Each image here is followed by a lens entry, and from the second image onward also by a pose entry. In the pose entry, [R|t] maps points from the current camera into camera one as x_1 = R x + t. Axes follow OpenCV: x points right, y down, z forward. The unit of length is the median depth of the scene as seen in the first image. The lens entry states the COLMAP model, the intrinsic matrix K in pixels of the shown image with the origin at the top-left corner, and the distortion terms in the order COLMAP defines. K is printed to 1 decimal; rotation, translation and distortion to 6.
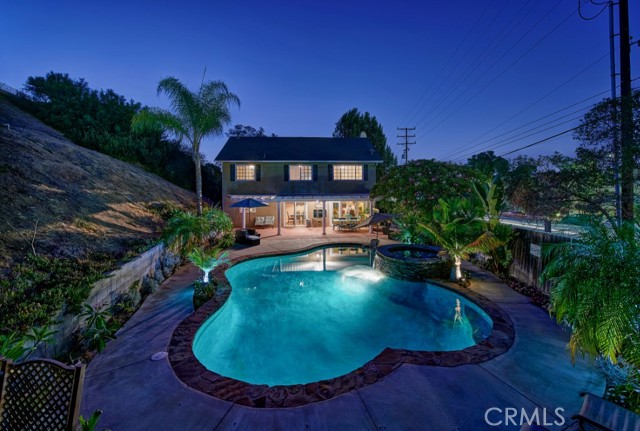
lens RADIAL K [[258.6, 0, 323.3], [0, 258.6, 188.7], [0, 0, 1]] dist [0.001985, 0.000184]
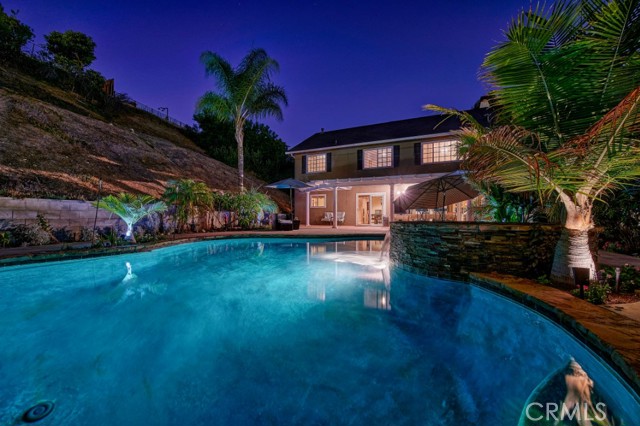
lens RADIAL K [[255.3, 0, 320.4], [0, 255.3, 212.2], [0, 0, 1]] dist [0.017522, 0.000141]
pose [[0.859628, 0.001351, -0.510918, 0.172947], [-0.003268, 0.999991, -0.002855, 0.114023], [0.510909, 0.004124, 0.859625, 0.247436]]
